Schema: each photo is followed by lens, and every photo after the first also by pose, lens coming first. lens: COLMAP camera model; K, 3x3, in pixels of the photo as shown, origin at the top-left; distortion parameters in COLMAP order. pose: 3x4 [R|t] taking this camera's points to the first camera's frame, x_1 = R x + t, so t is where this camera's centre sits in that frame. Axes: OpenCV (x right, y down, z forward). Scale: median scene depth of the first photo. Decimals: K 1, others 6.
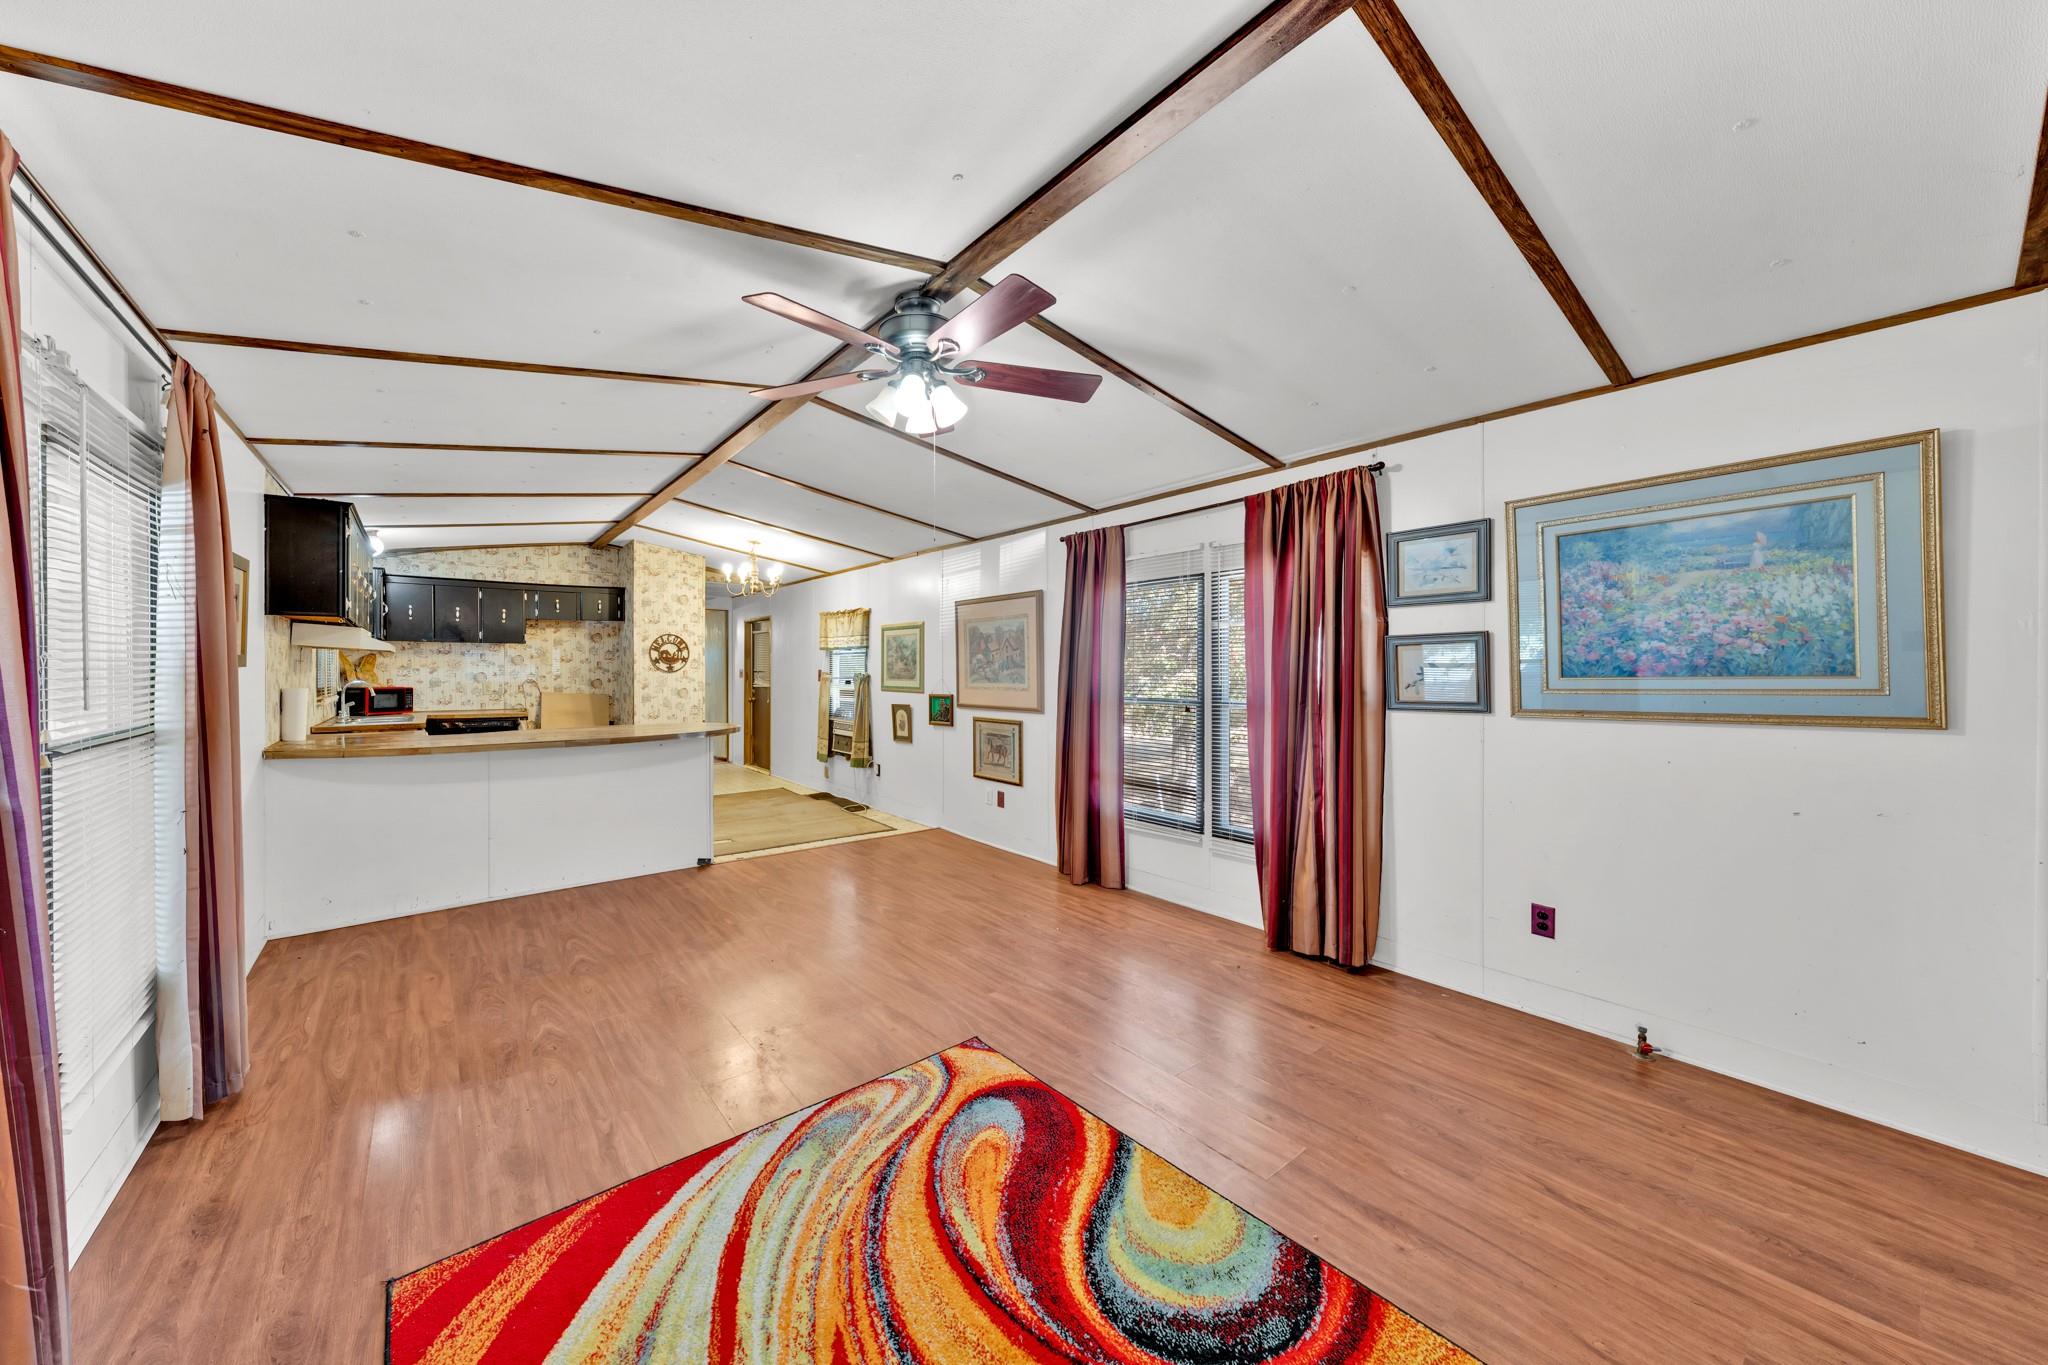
lens RADIAL K [[706.6, 0, 937.2], [0, 706.6, 681.2], [0, 0, 1]] dist [0.001313, -0.000117]
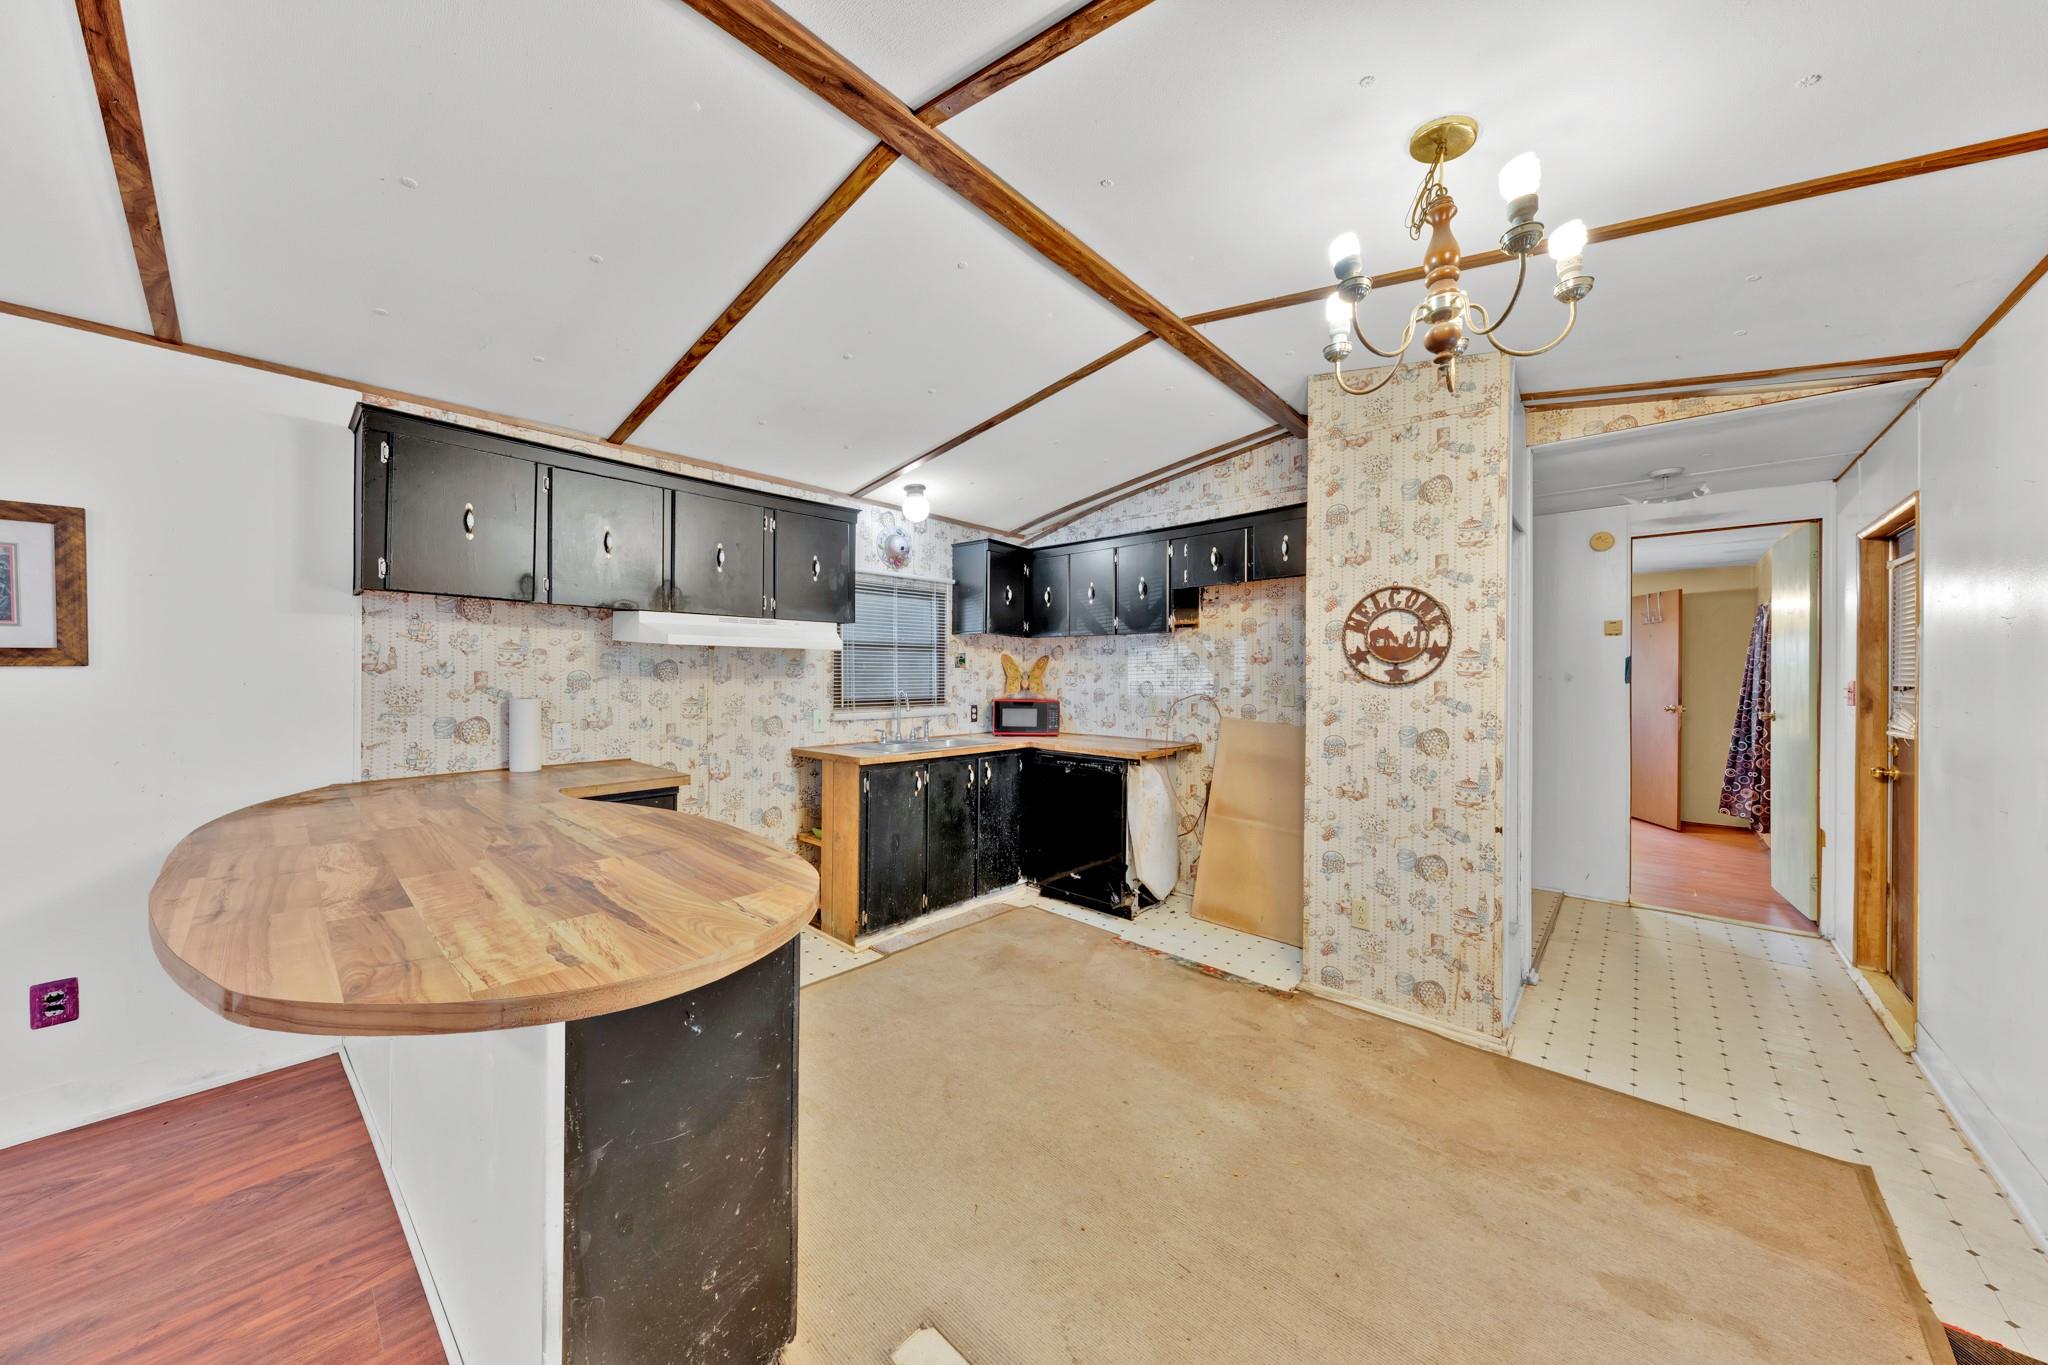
lens RADIAL K [[683.4, 0, 1013.7], [0, 683.4, 676.0], [0, 0, 1]] dist [0.001485, 0.000009]
pose [[0.197875, 0.001162, -0.980227, -0.070012], [-0.023128, 0.999726, -0.003483, -0.015109], [0.979954, 0.023360, 0.197847, 0.935577]]
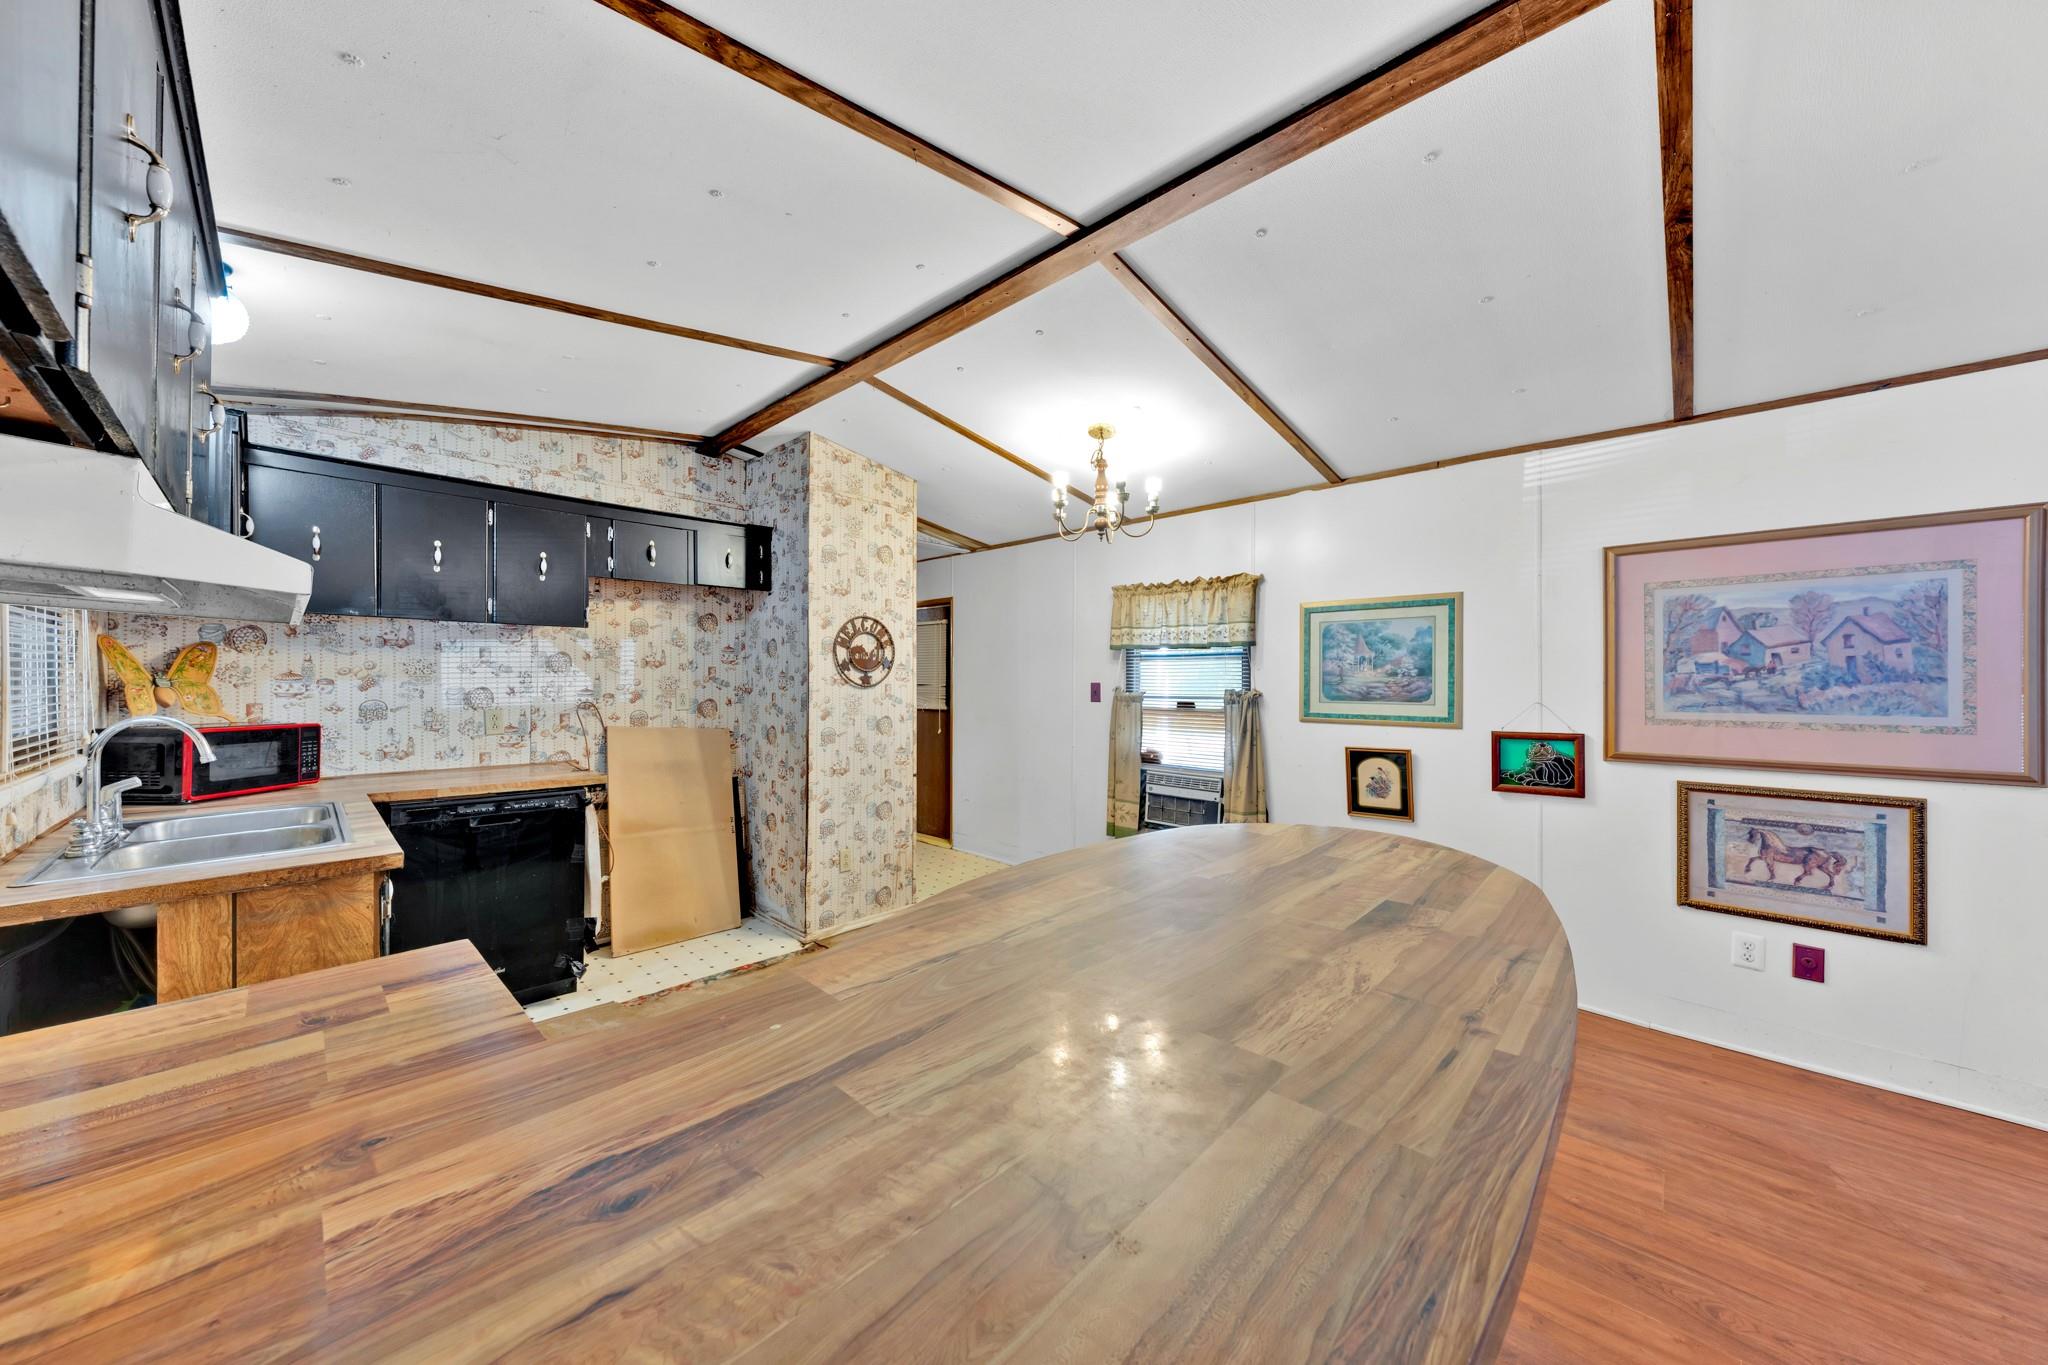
lens RADIAL K [[706.6, 0, 1017.5], [0, 706.6, 679.9], [0, 0, 1]] dist [0.001313, -0.000117]
pose [[0.984444, 0.002078, 0.175684, -0.464382], [0.001200, 0.999827, -0.018550, -0.010427], [-0.175692, 0.018473, 0.984272, 0.584977]]
